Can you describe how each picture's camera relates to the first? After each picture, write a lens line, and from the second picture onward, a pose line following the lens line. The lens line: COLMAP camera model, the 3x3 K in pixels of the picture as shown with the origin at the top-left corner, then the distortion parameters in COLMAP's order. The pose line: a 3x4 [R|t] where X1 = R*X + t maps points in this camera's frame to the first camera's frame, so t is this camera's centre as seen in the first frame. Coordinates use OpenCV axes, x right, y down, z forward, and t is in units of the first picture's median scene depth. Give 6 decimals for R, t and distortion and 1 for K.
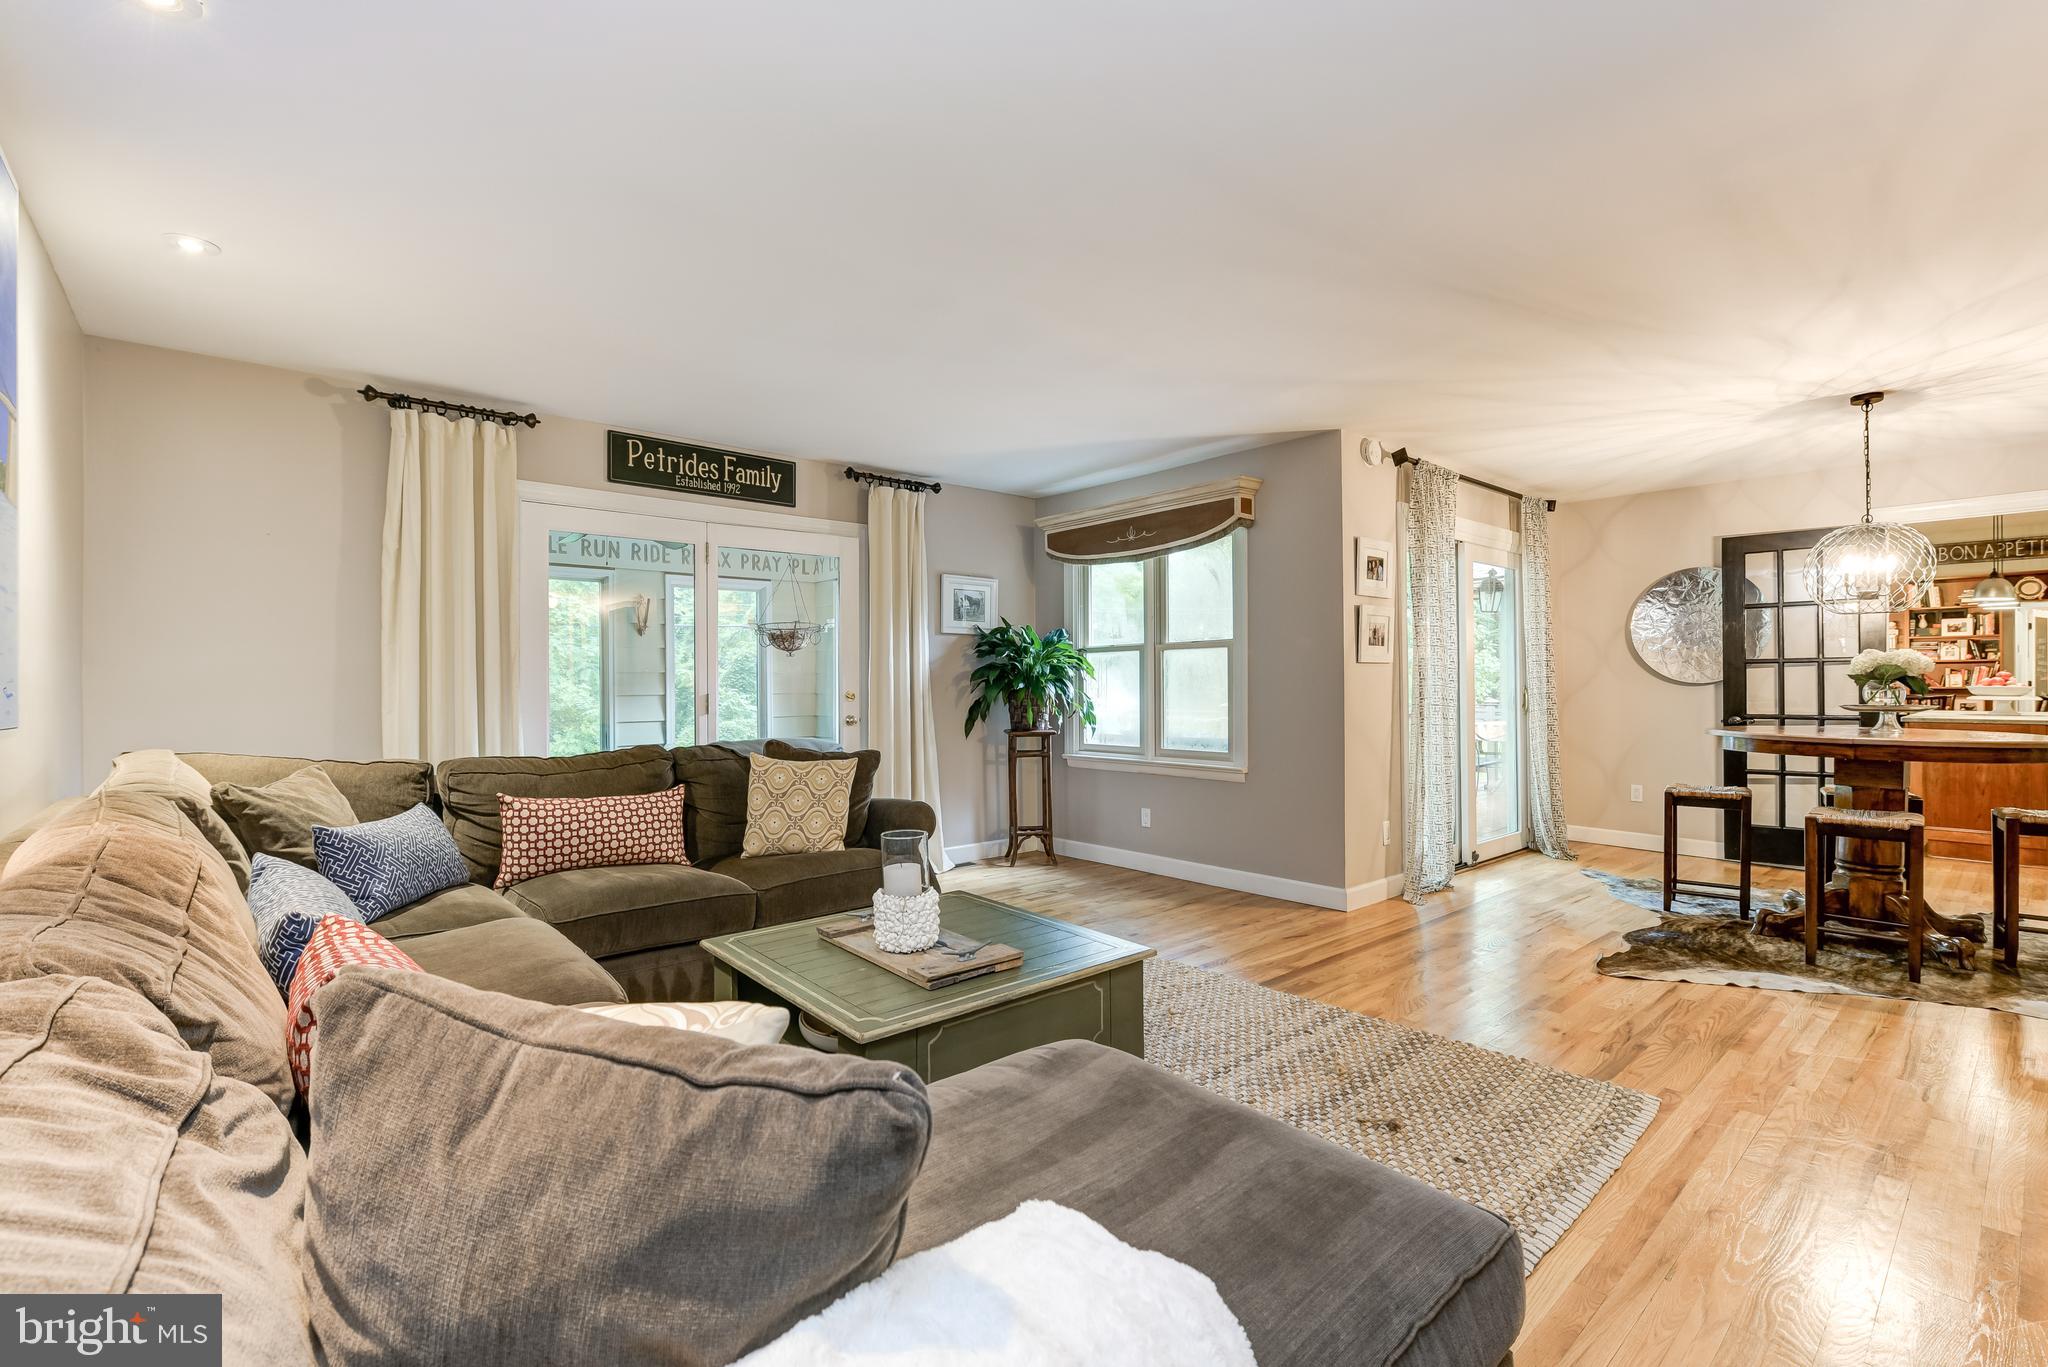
lens RADIAL K [[906.1, 0, 1019.7], [0, 906.1, 681.2], [0, 0, 1]] dist [-0.004703, -0.000625]
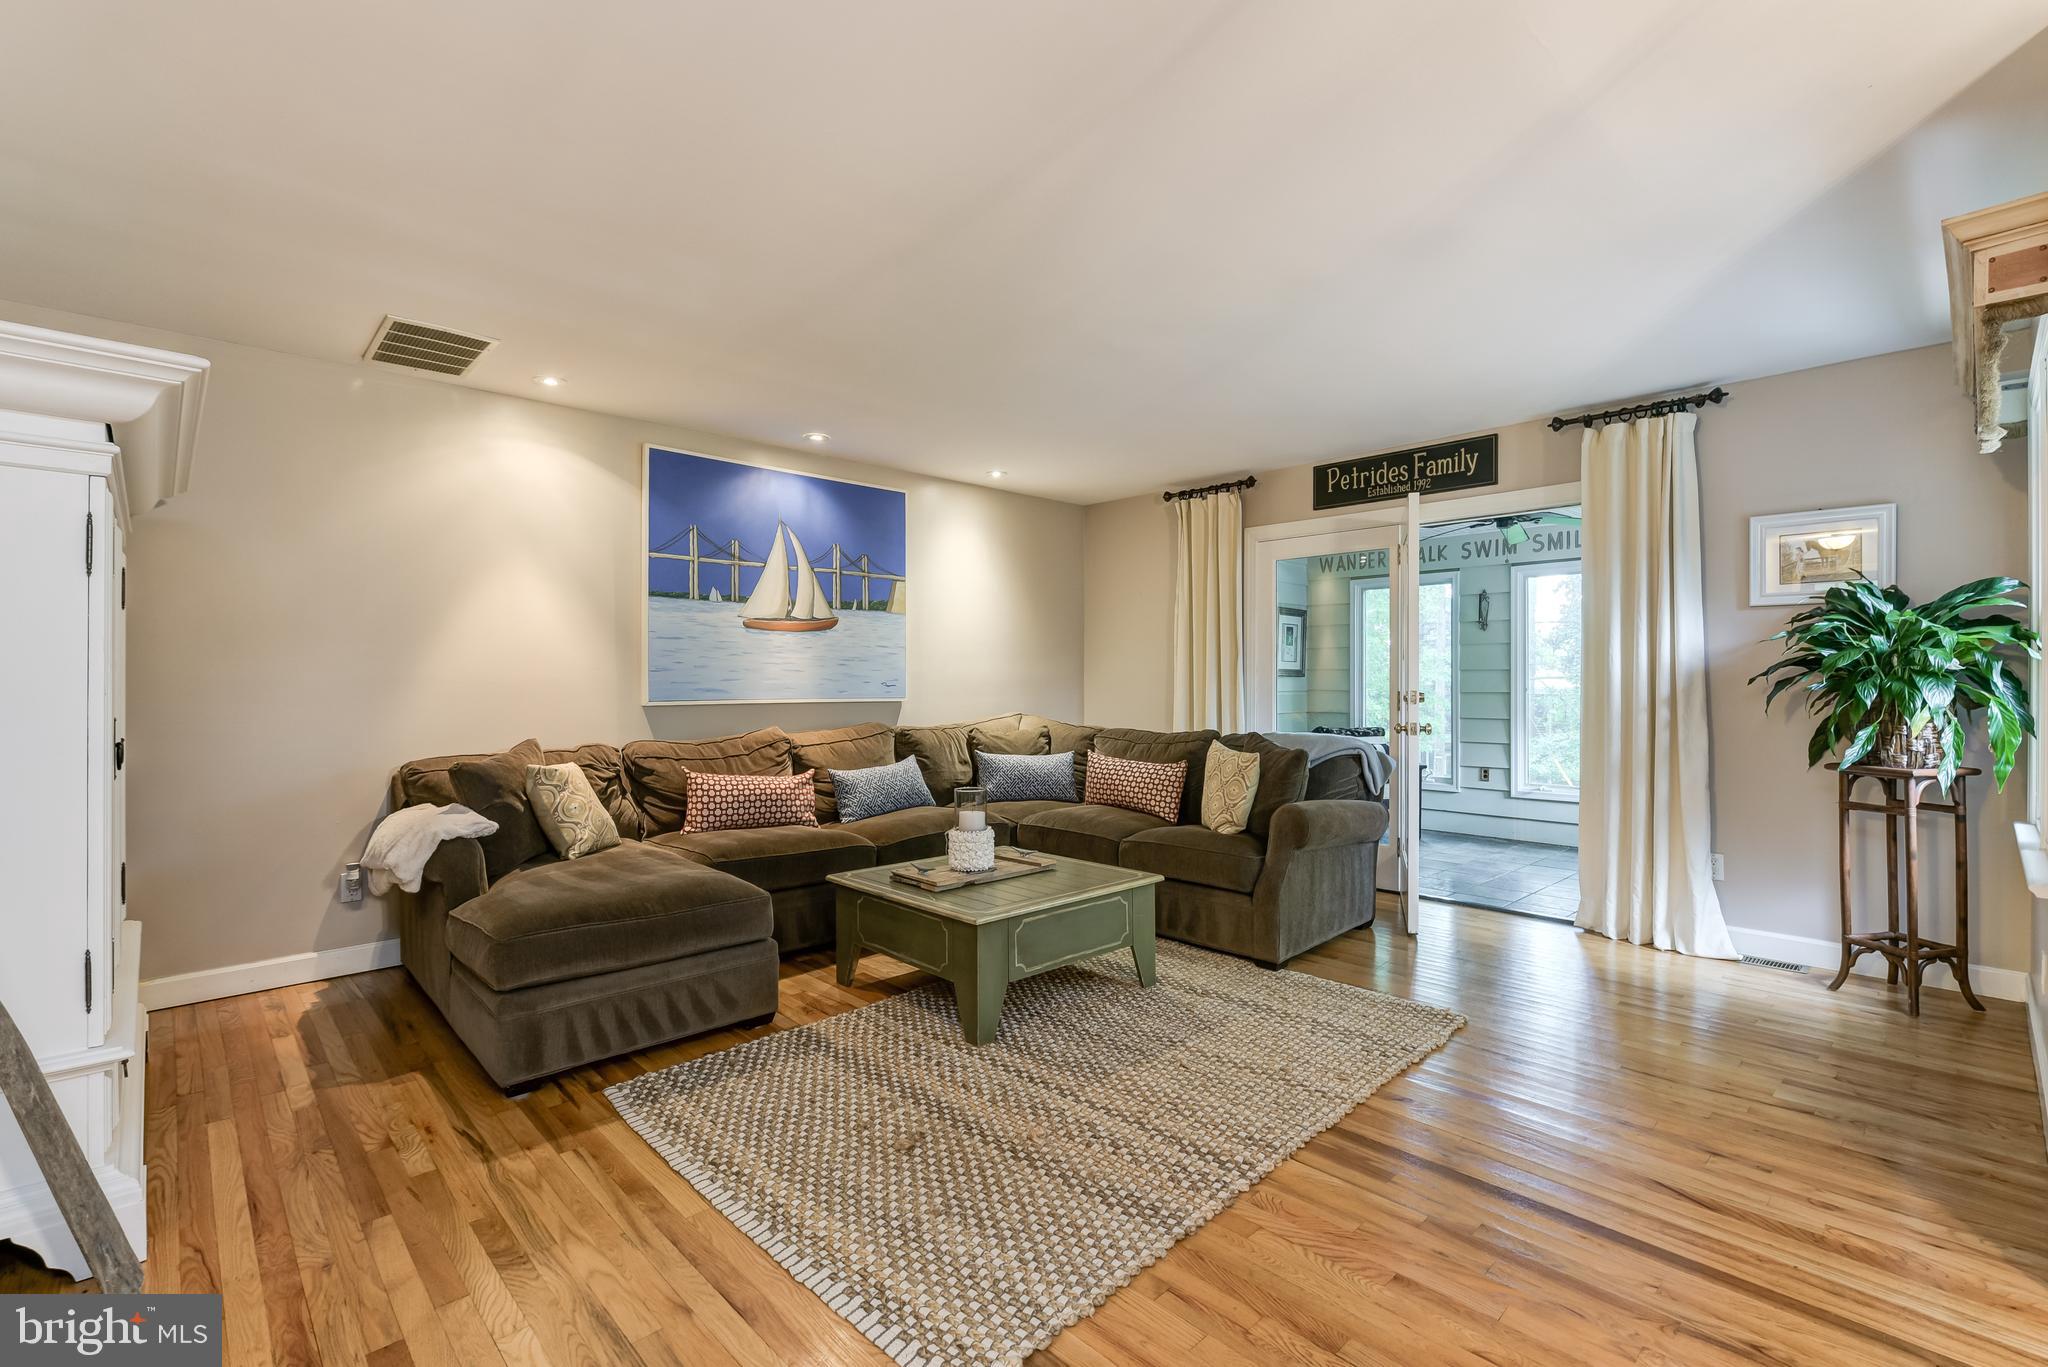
lens RADIAL K [[906.1, 0, 1019.7], [0, 906.1, 681.2], [0, 0, 1]] dist [-0.004703, -0.000625]
pose [[0.043892, 0.004486, -0.999026, 0.665237], [0.002248, 0.999987, 0.004589, -0.002764], [0.999034, -0.002447, 0.043881, 0.522869]]
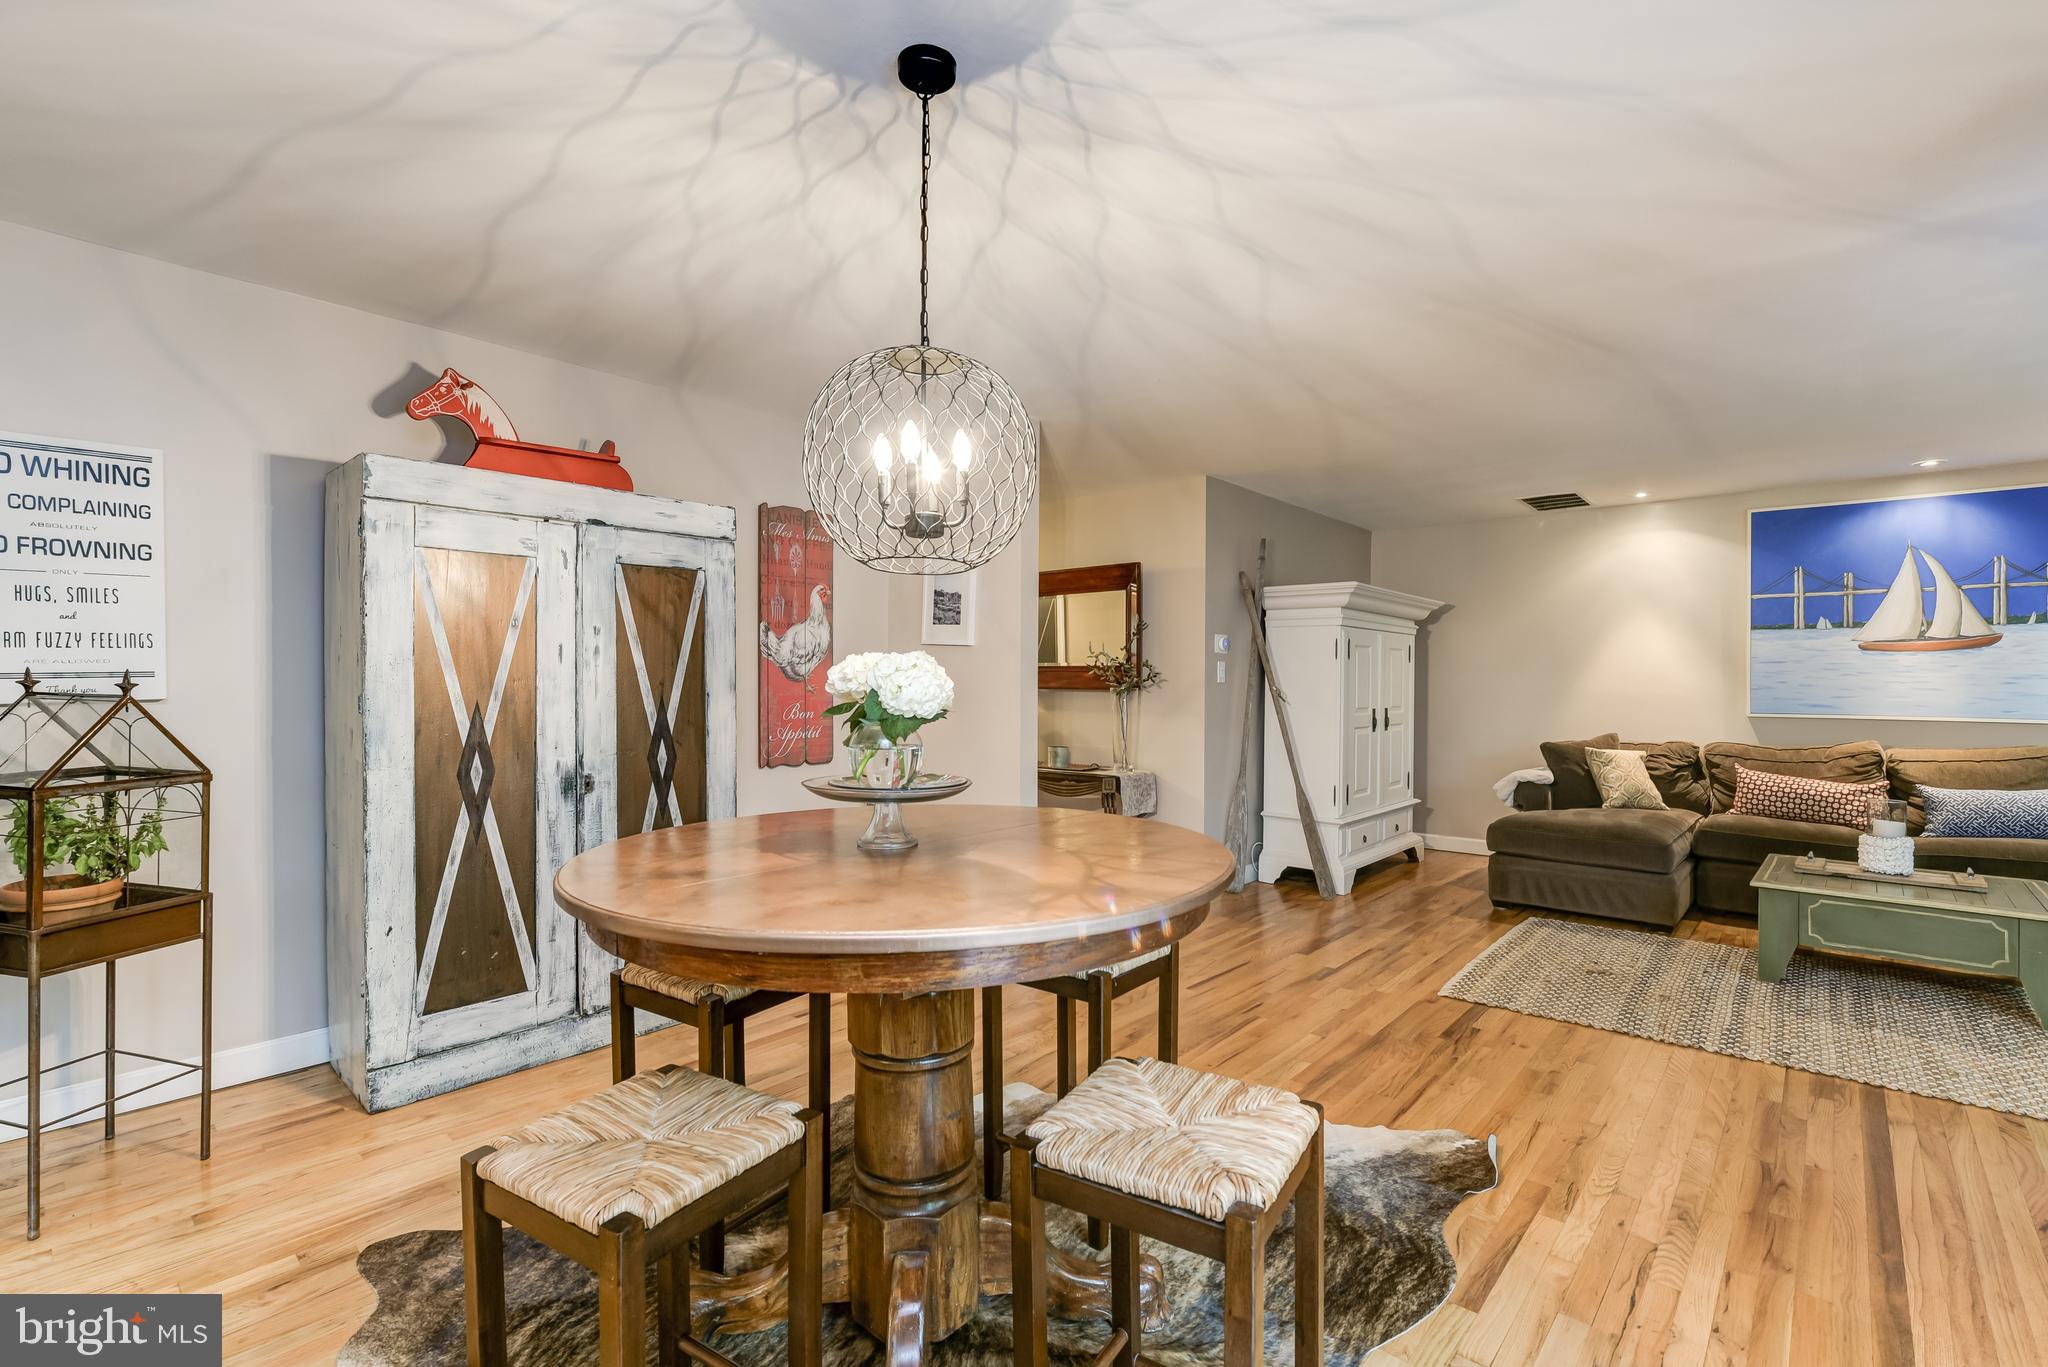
lens RADIAL K [[906.1, 0, 1019.7], [0, 906.1, 681.2], [0, 0, 1]] dist [-0.004703, -0.000625]
pose [[-0.992149, 0.000541, -0.125063, 0.805777], [0.000493, 1.000000, 0.000417, -0.020686], [0.125063, 0.000352, -0.992149, 1.217702]]
